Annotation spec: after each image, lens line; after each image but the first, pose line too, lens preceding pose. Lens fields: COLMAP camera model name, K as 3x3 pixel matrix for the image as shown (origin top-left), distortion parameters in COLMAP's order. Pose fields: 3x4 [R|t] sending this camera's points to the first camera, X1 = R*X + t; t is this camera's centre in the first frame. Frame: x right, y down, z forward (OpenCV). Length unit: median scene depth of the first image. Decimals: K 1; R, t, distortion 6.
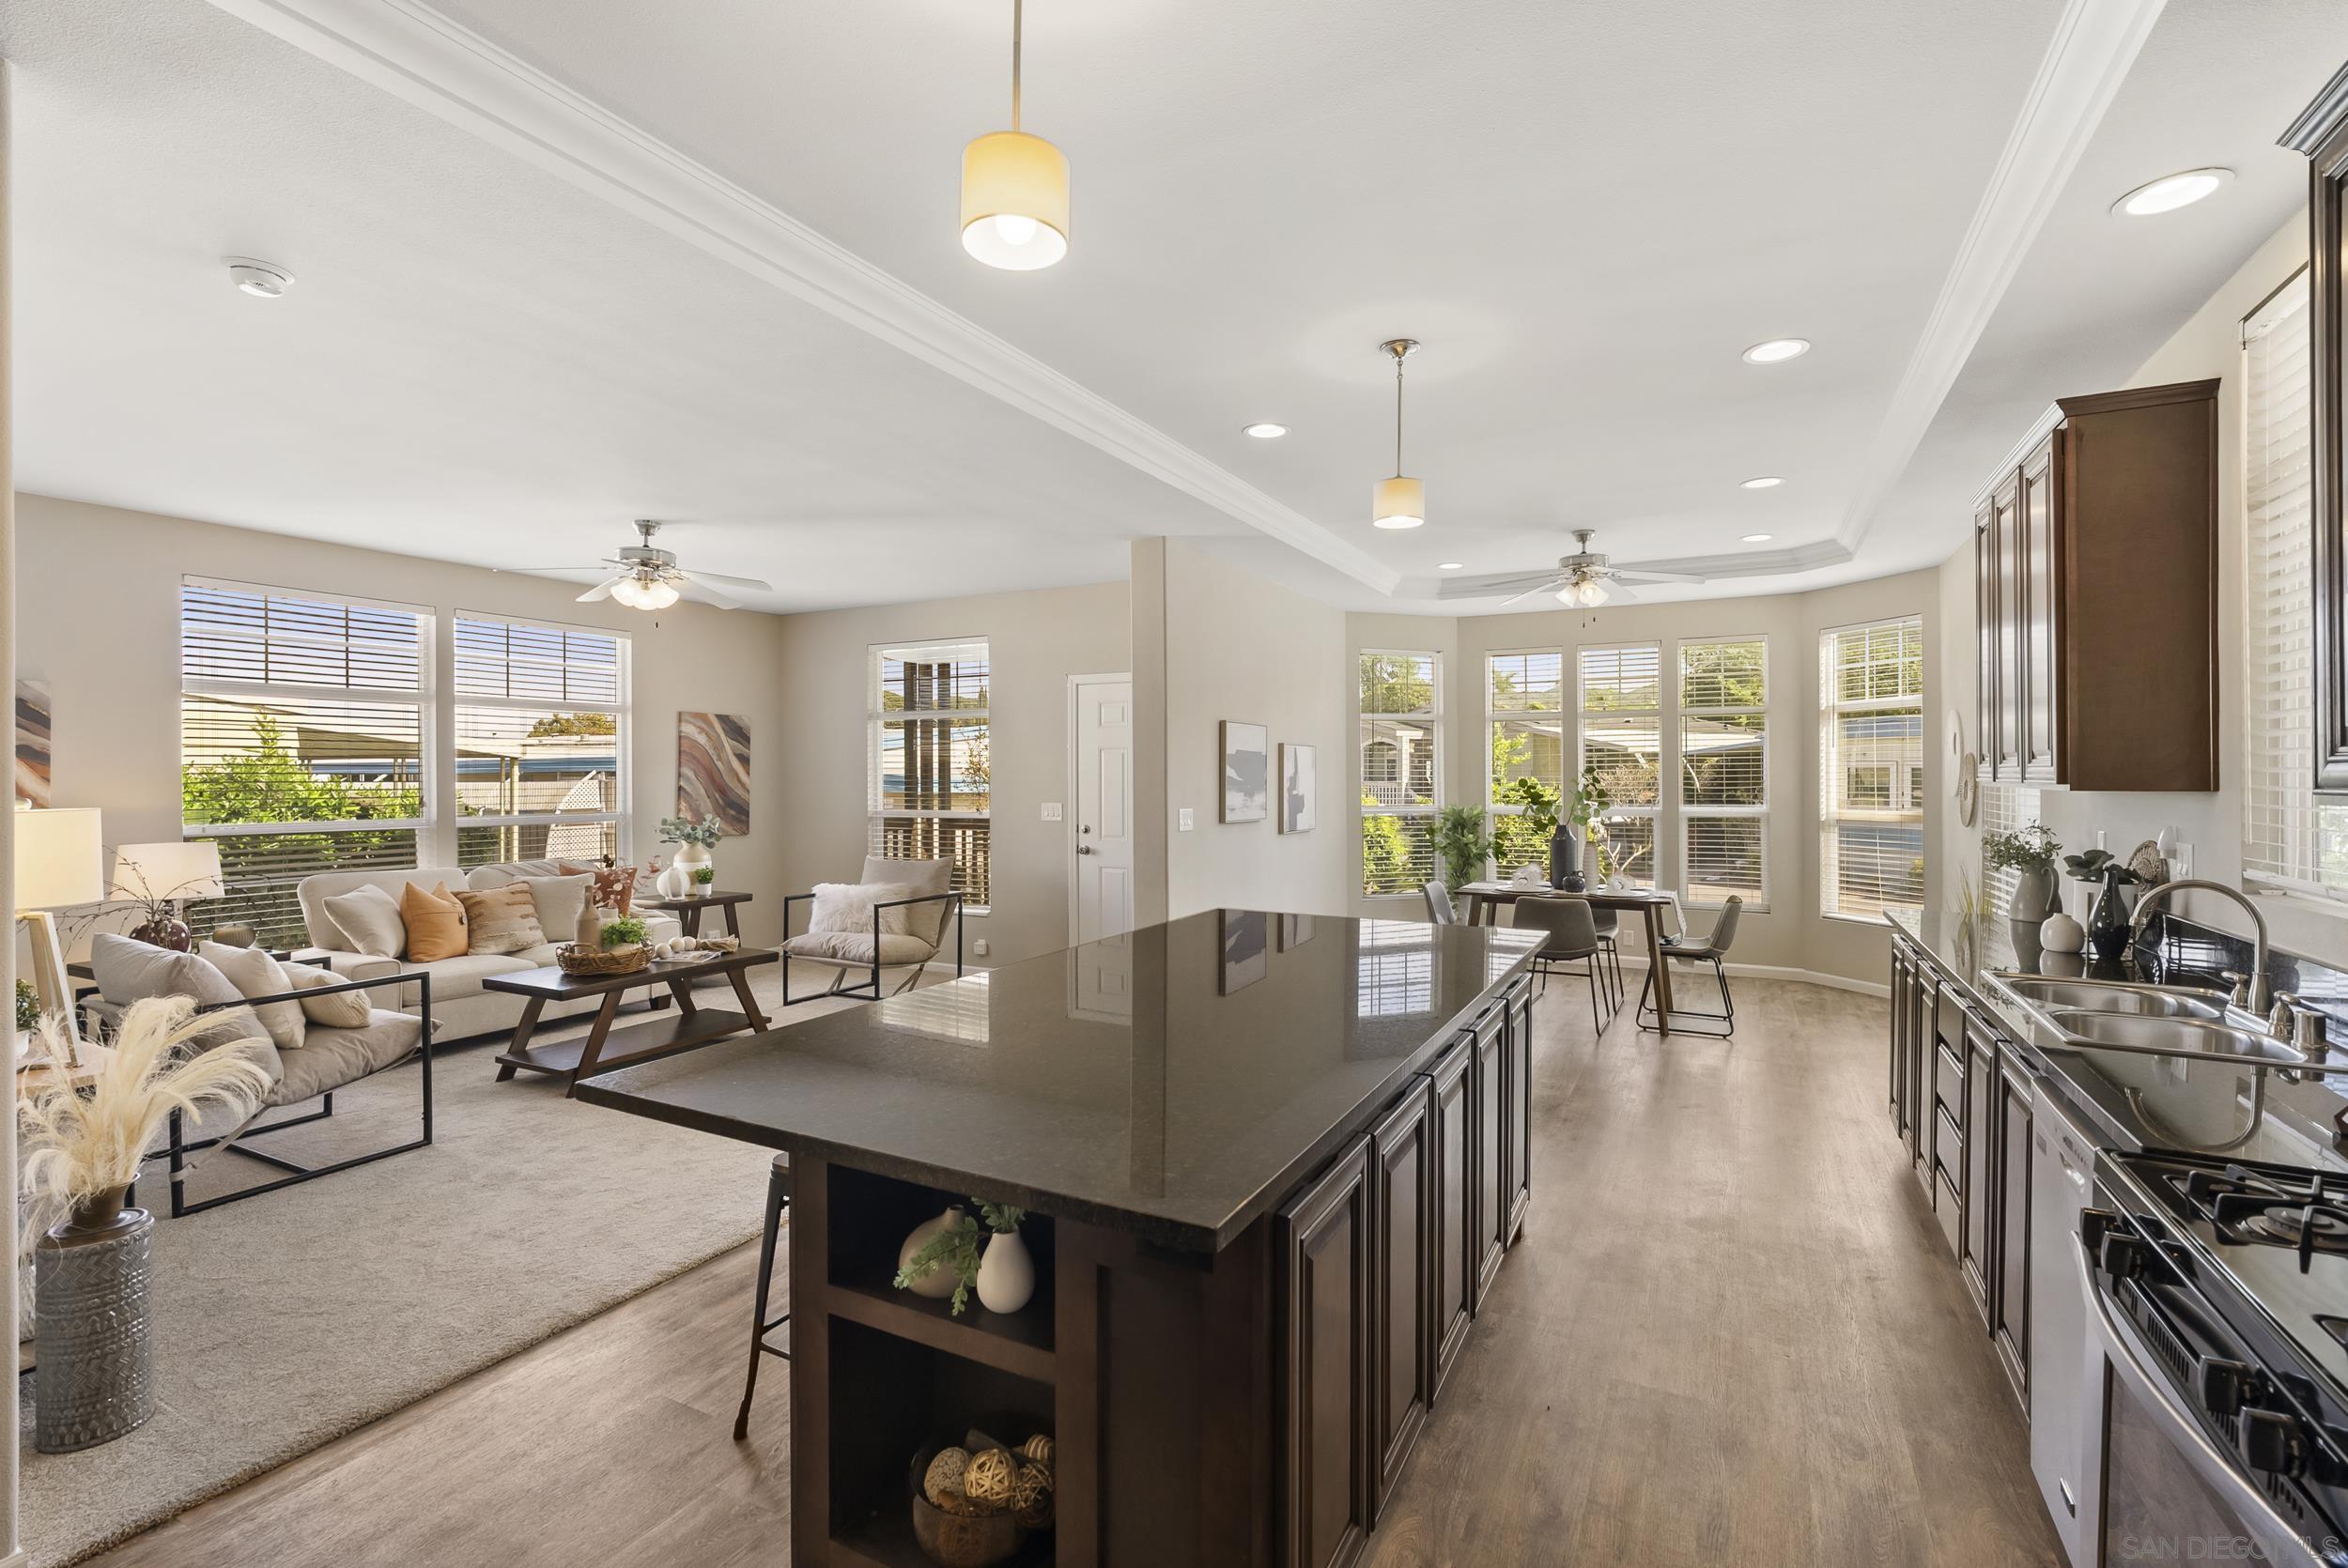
lens RADIAL K [[1065.4, 0, 1179.5], [0, 1065.4, 766.4], [0, 0, 1]] dist [-0.013282, 0.005288]
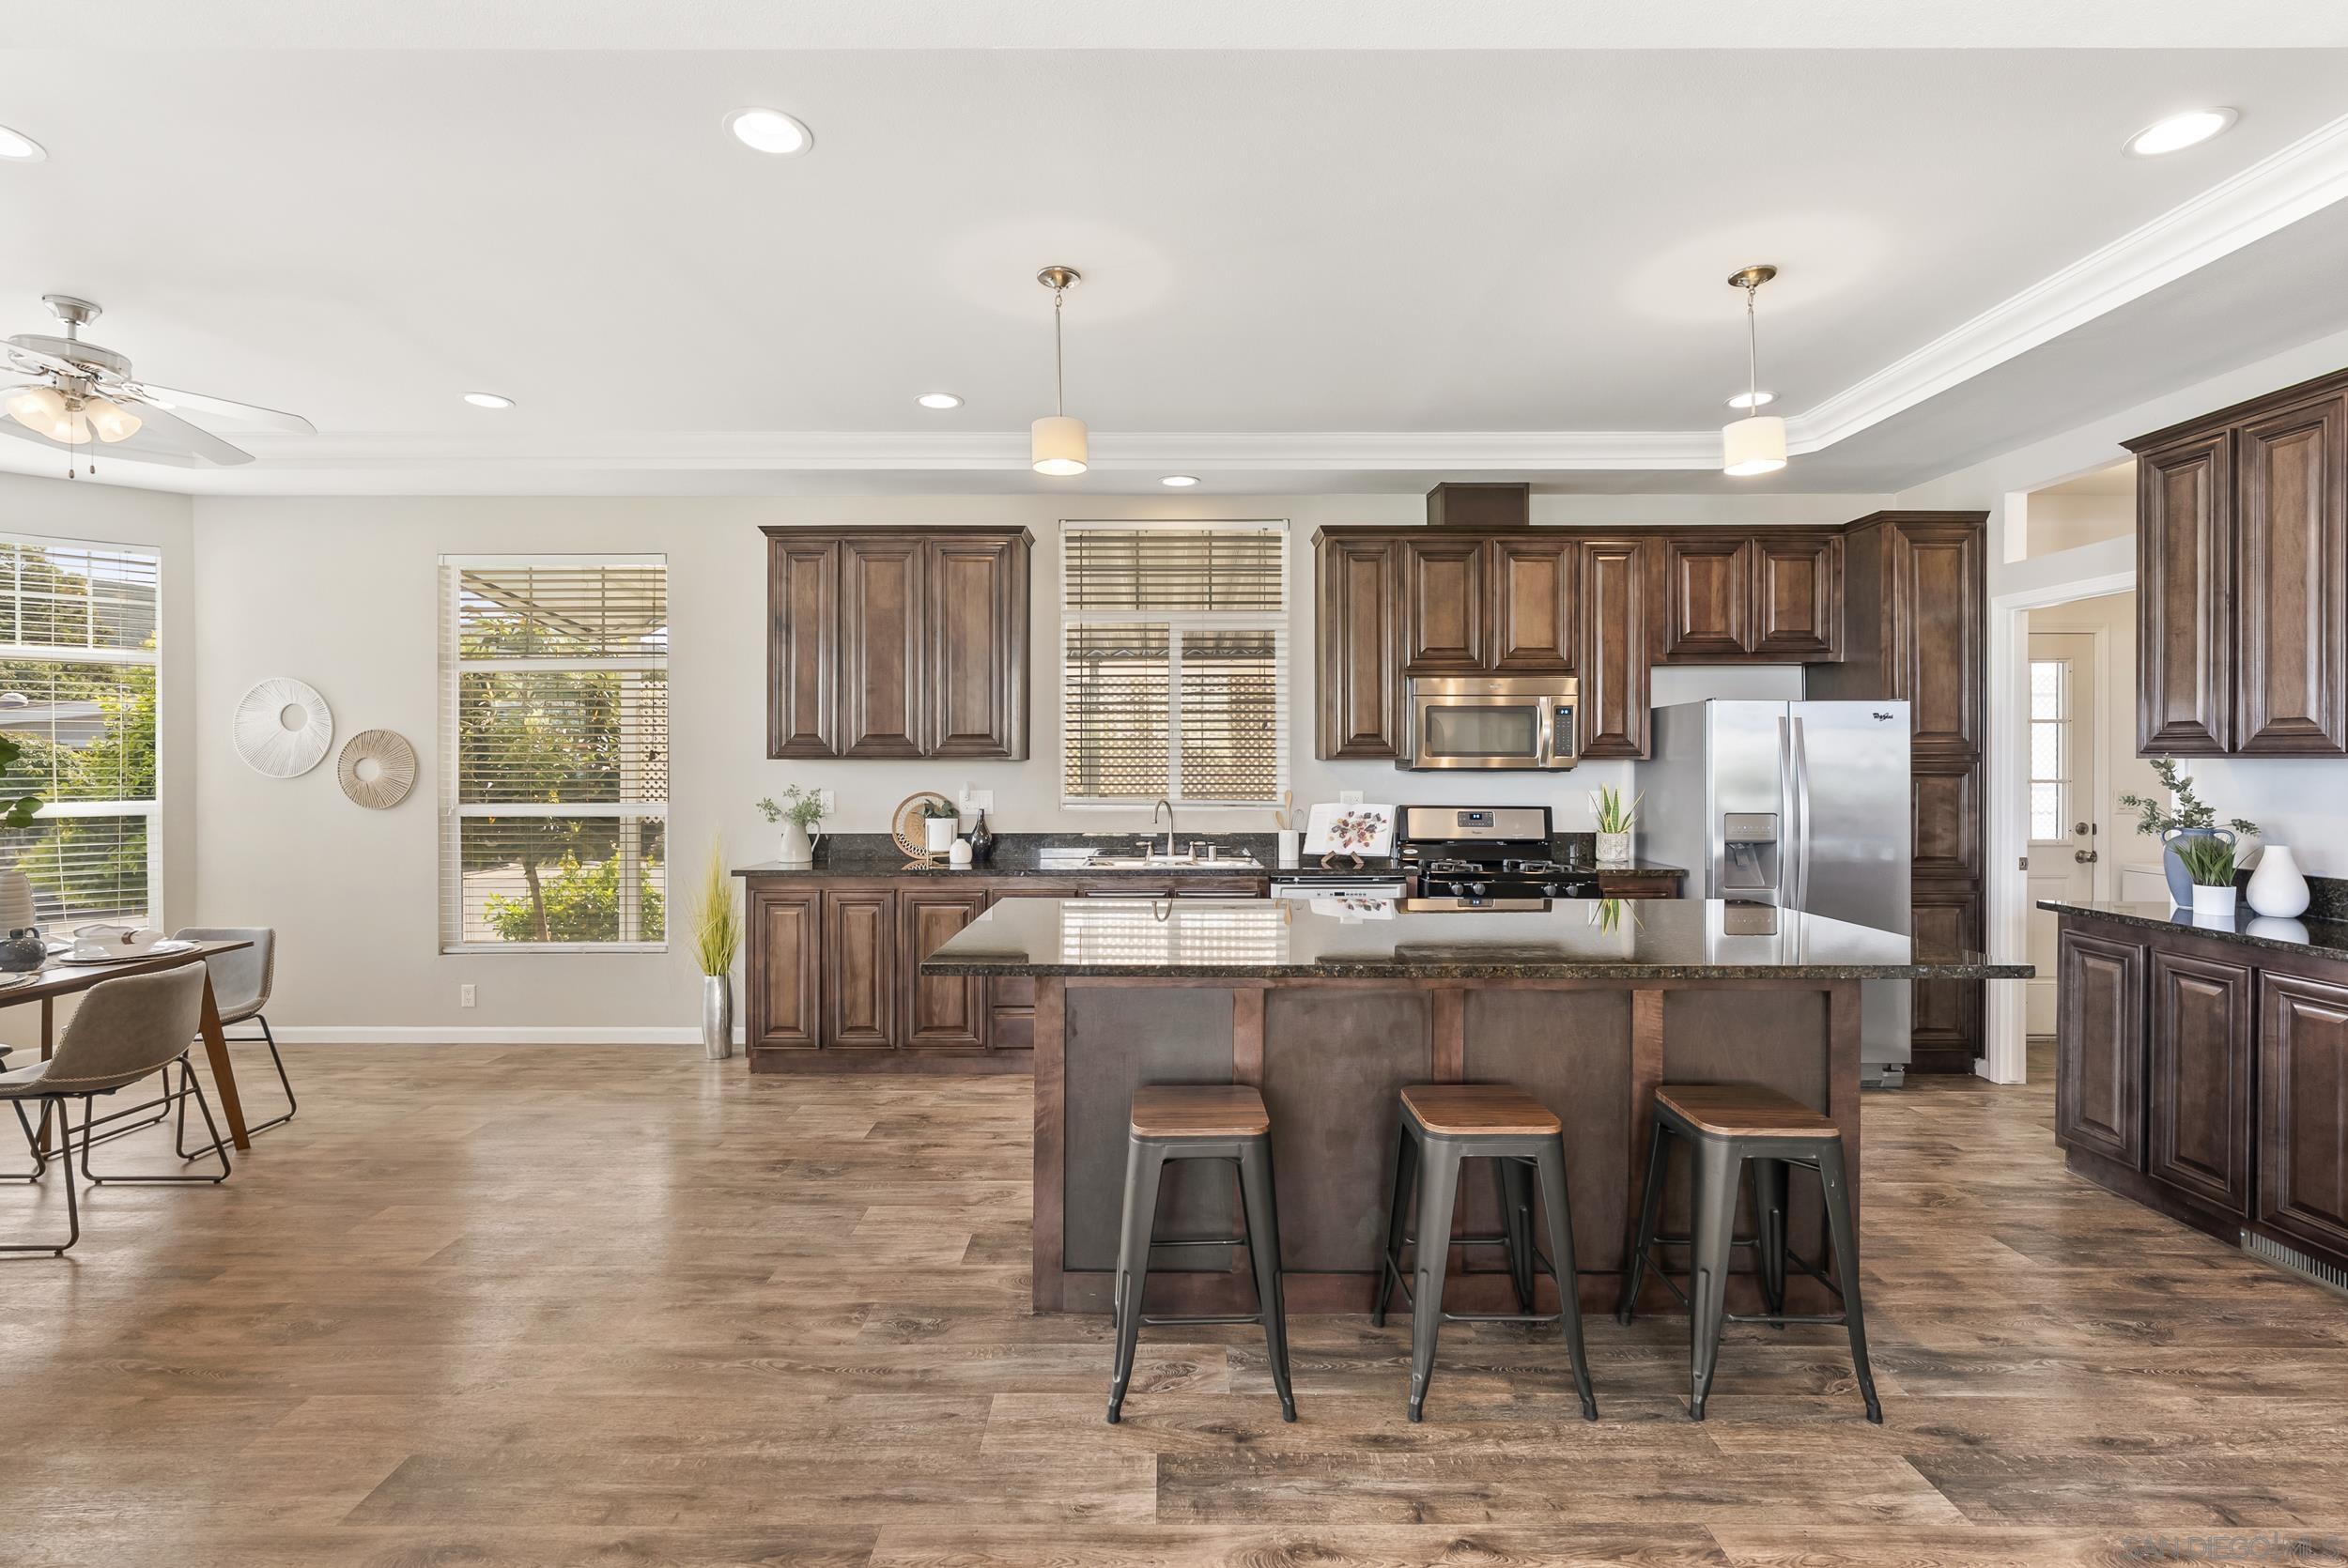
lens RADIAL K [[1065.4, 0, 1168.0], [0, 1065.4, 763.4], [0, 0, 1]] dist [-0.013282, 0.005288]
pose [[-0.464911, 0.000533, 0.885357, -0.316899], [-0.004888, 0.999983, -0.003169, 0.013303], [-0.885344, -0.005801, -0.464901, 0.651591]]
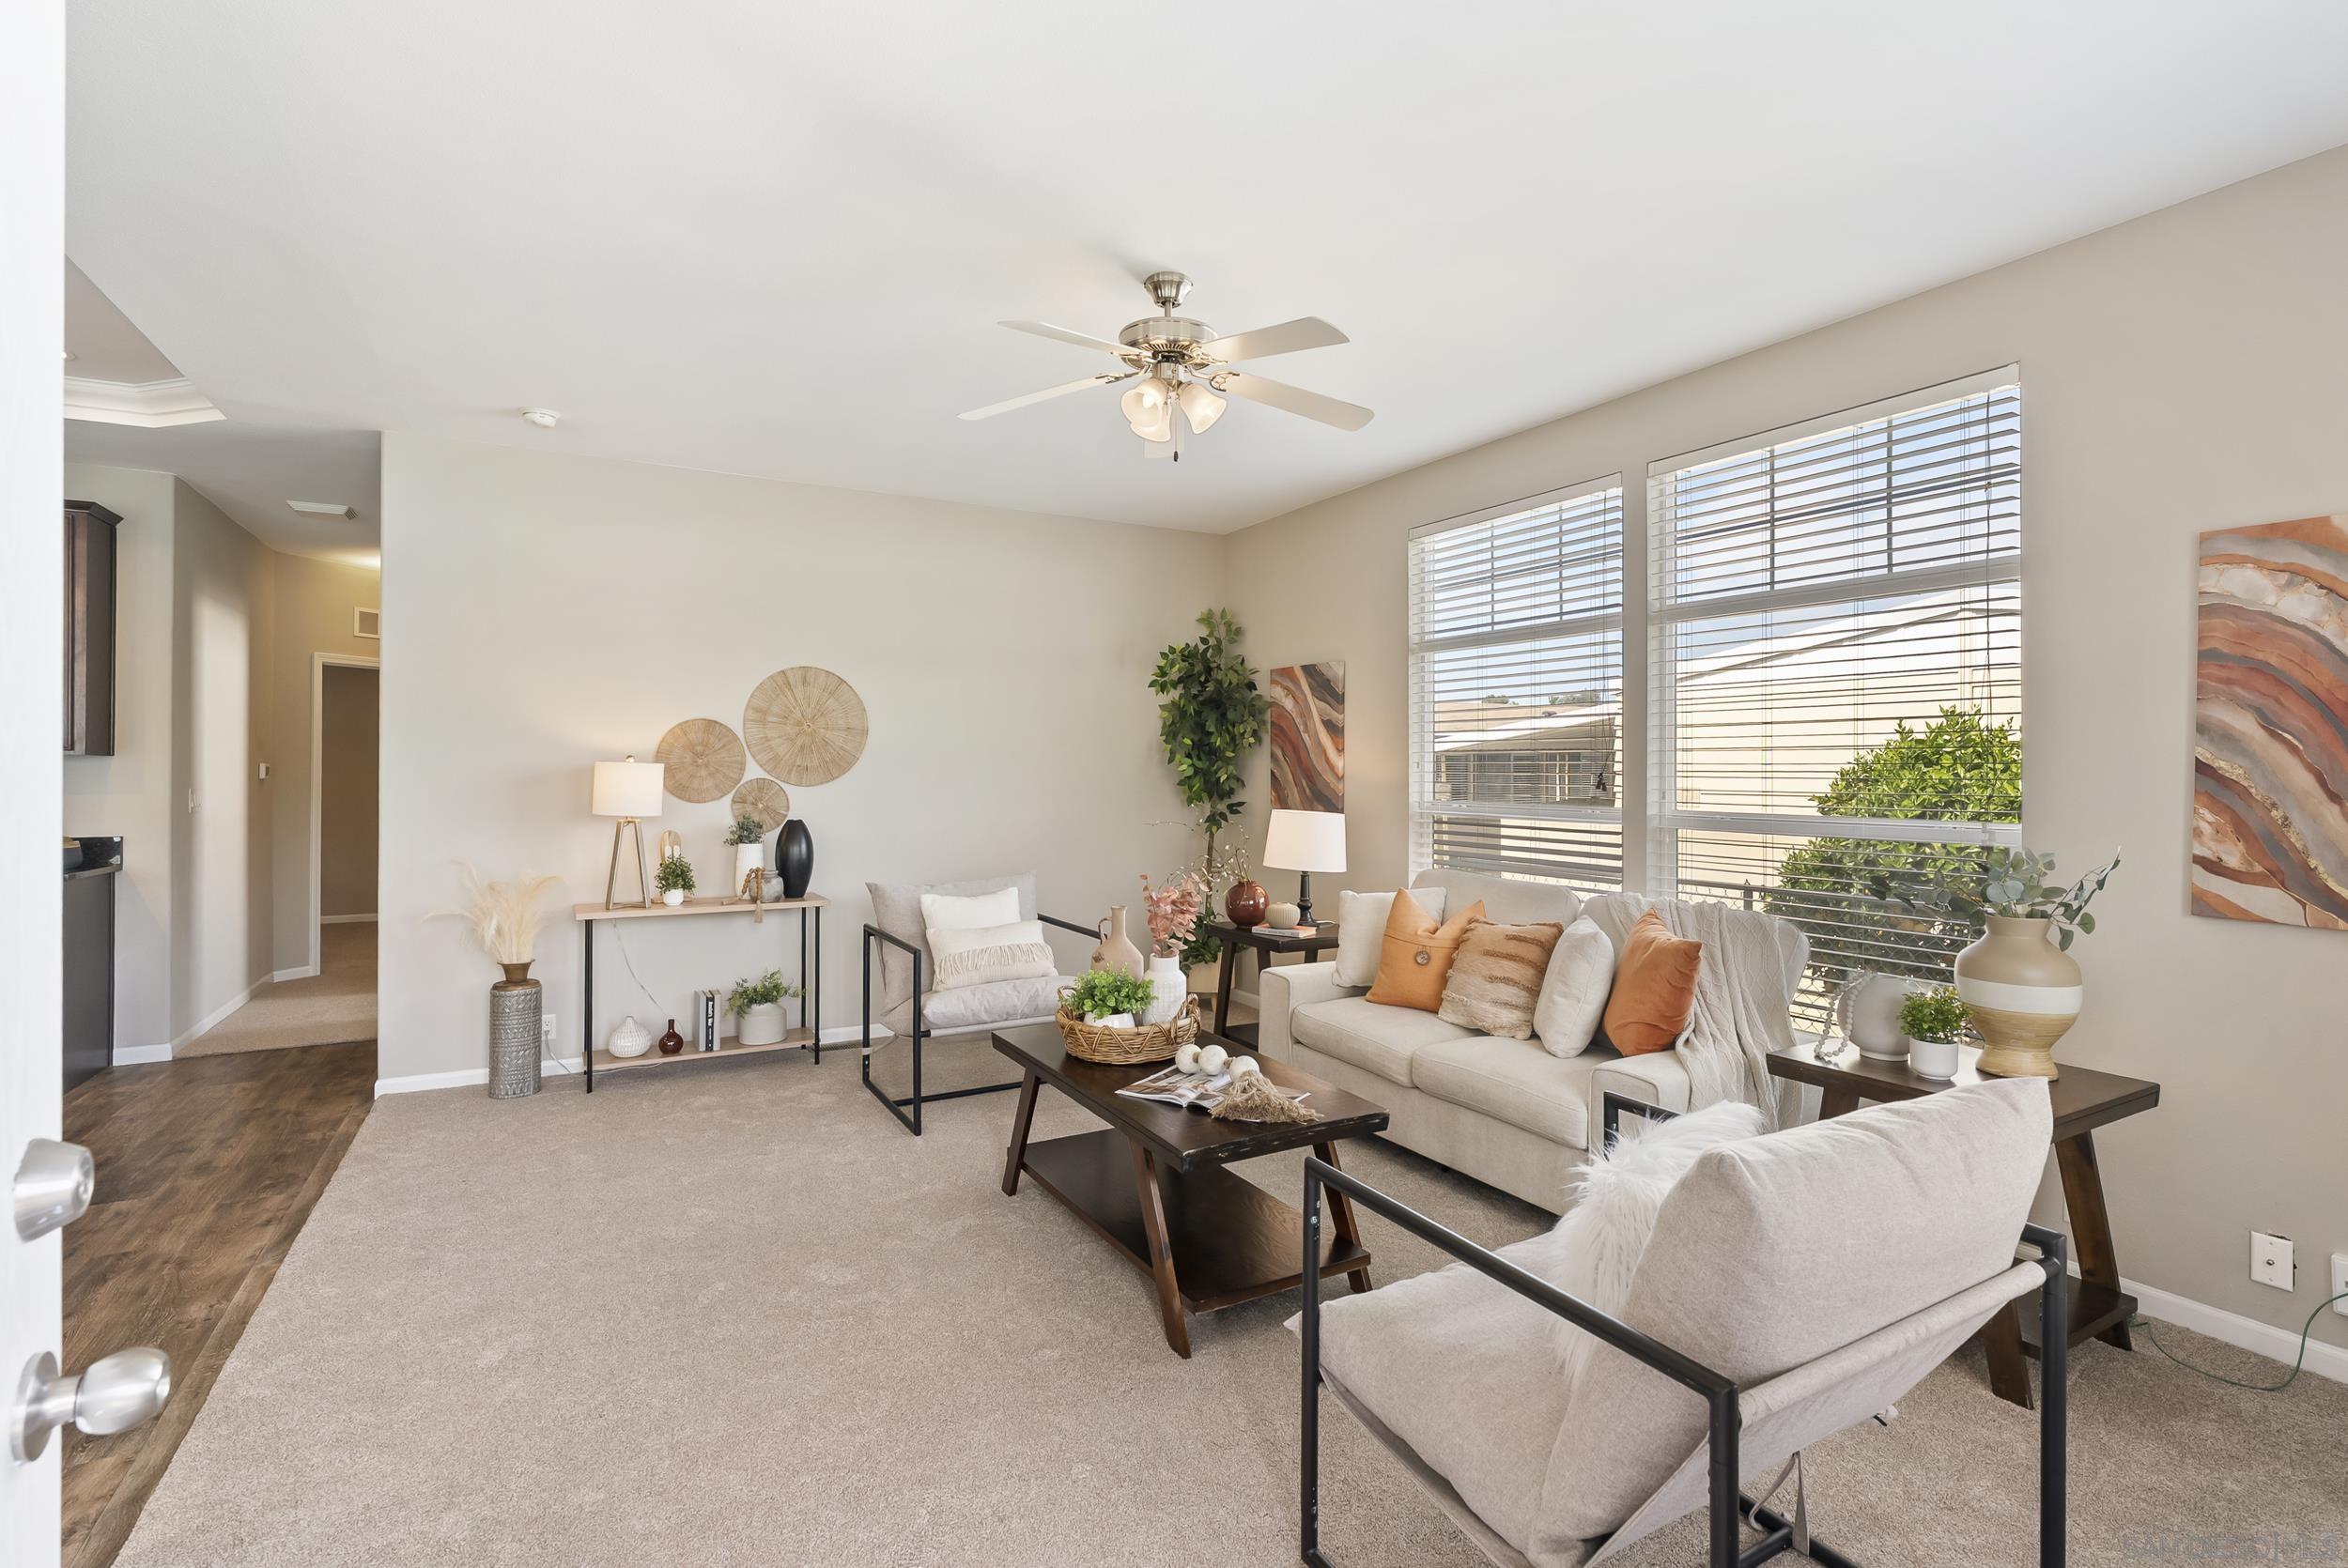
lens RADIAL K [[1065.4, 0, 1164.6], [0, 1065.4, 756.7], [0, 0, 1]] dist [-0.013282, 0.005288]
pose [[-0.538656, -0.005235, -0.842510, -0.024445], [0.006255, 0.999928, -0.010212, 0.019953], [0.842503, -0.010770, -0.538585, 0.965104]]
